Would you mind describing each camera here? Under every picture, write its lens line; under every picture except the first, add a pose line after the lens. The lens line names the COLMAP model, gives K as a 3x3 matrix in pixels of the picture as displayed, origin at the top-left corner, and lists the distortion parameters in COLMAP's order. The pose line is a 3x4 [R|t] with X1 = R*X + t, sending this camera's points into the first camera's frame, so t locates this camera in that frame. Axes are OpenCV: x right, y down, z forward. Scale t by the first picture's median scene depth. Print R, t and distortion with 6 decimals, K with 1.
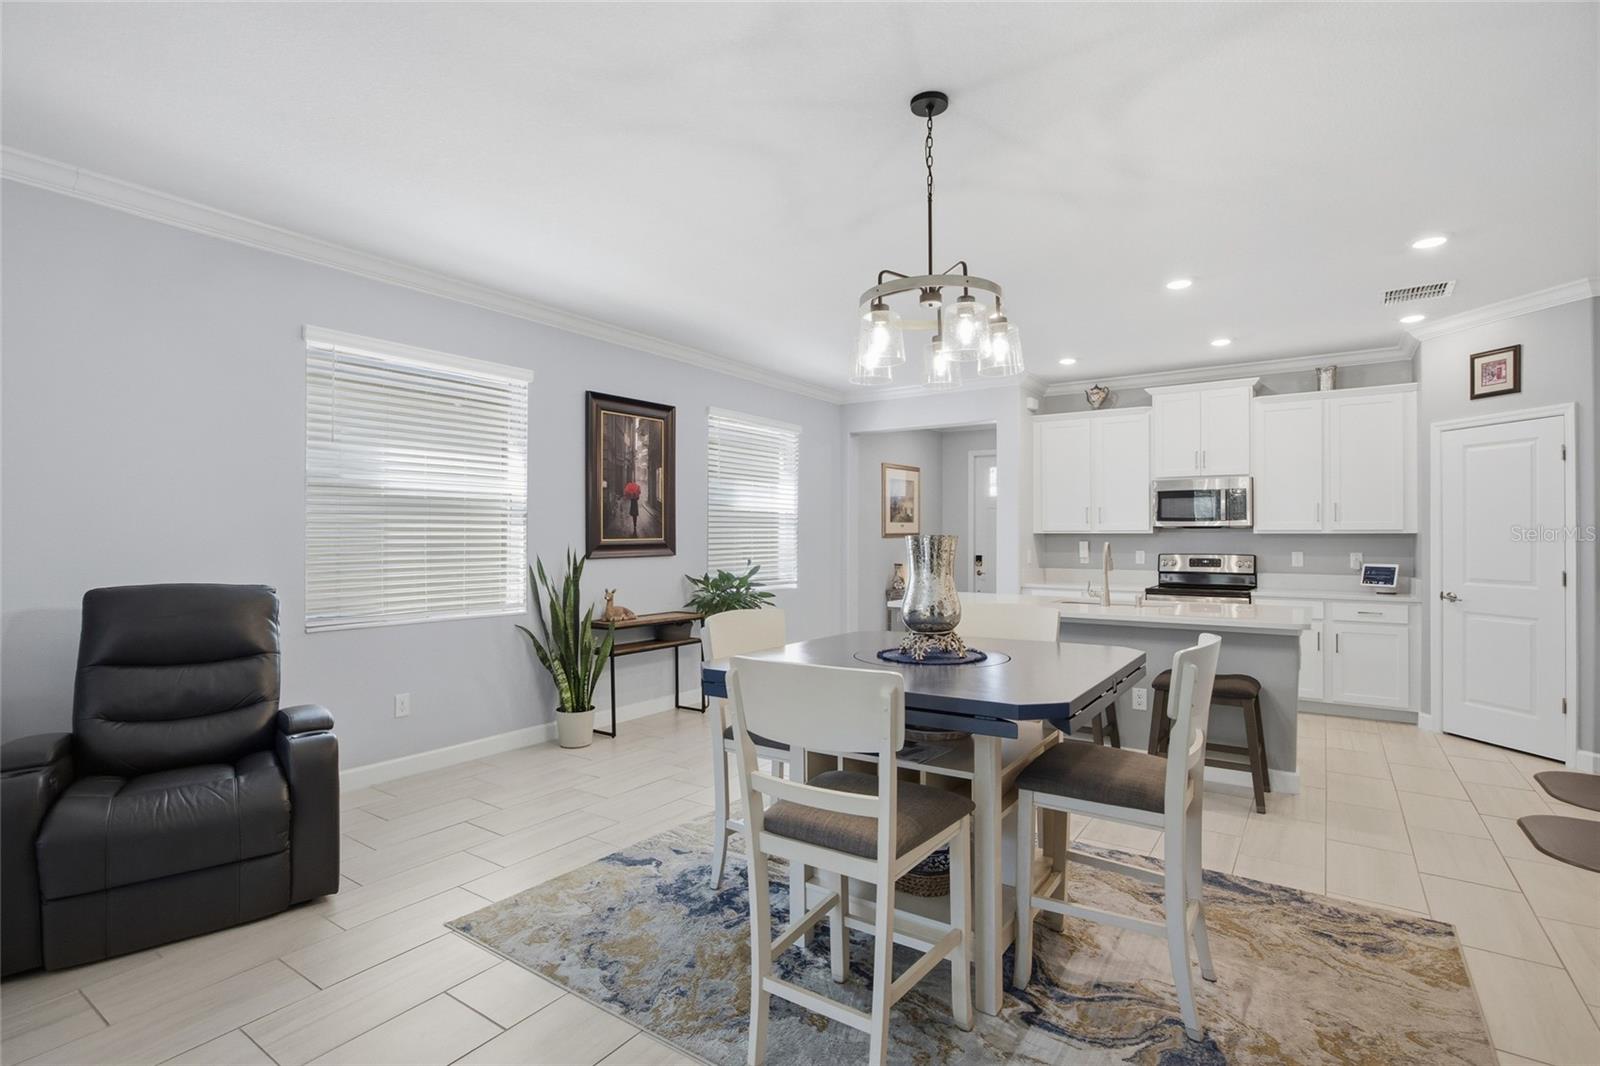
lens RADIAL K [[776.1, 0, 802.8], [0, 776.1, 534.6], [0, 0, 1]] dist [0.002809, 0.001227]
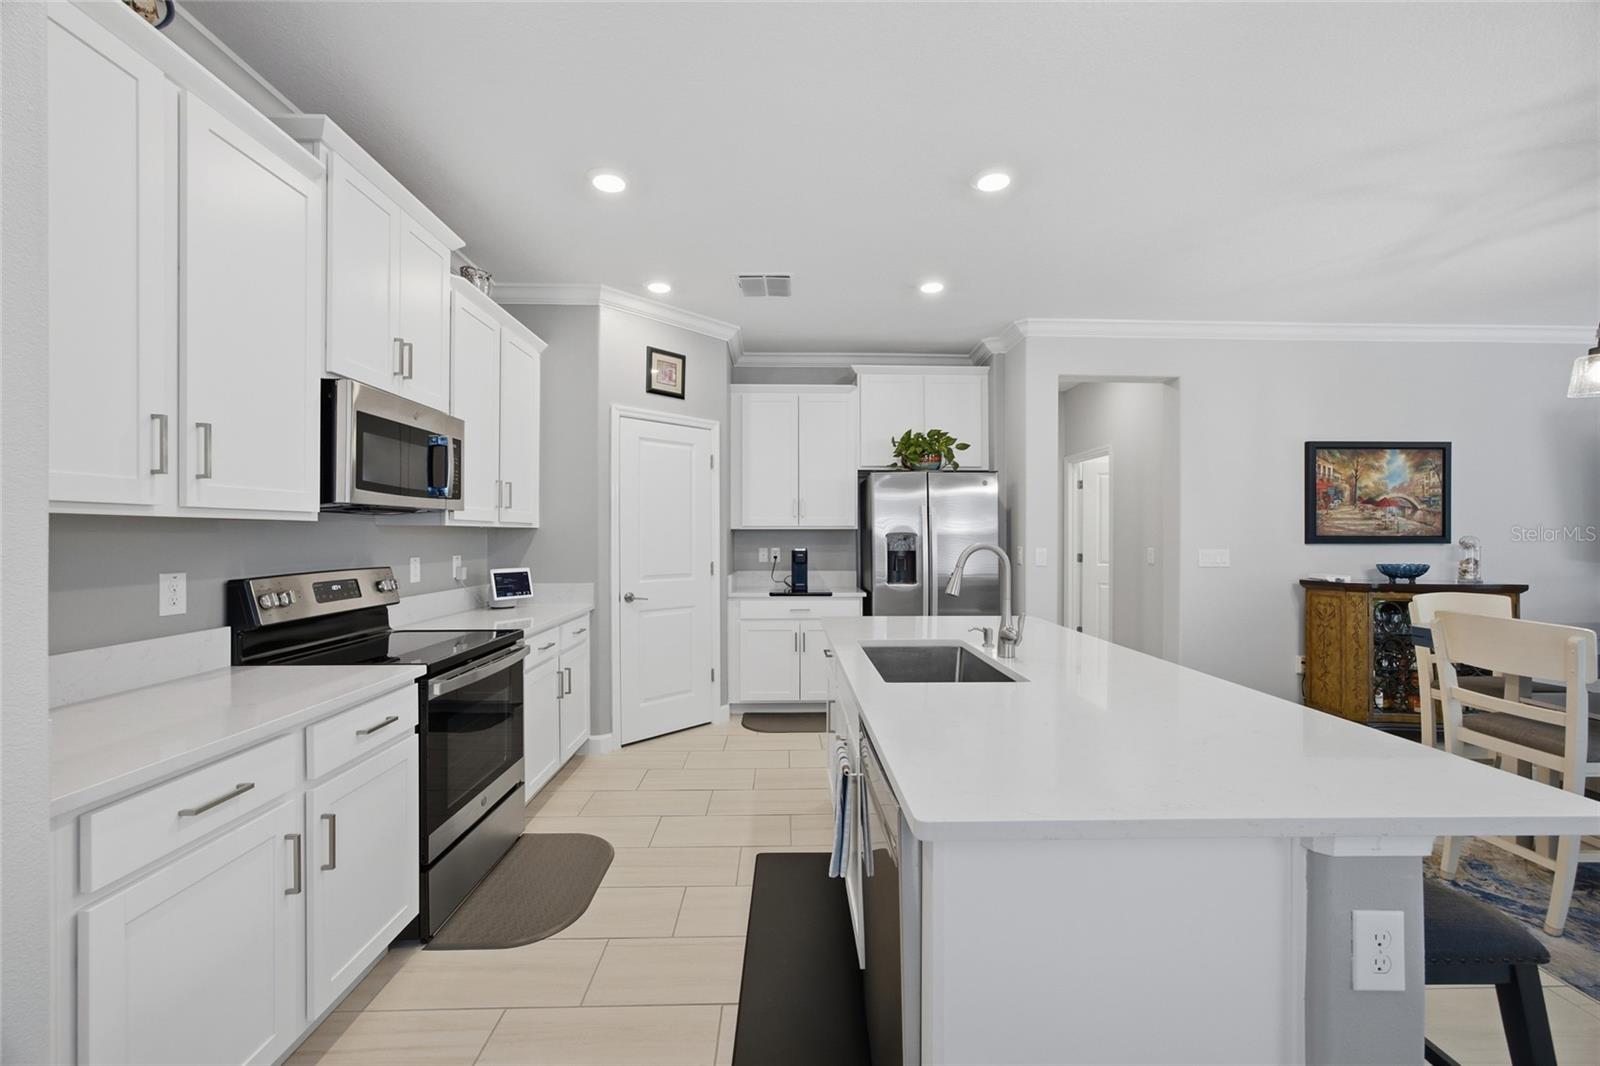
lens RADIAL K [[641.2, 0, 798.5], [0, 641.2, 536.0], [0, 0, 1]] dist [-0.016162, 0.004801]
pose [[-0.587213, -0.004526, 0.809420, 0.080964], [-0.005449, 0.999984, 0.001638, 0.003977], [-0.809414, -0.003448, -0.587228, 1.109332]]
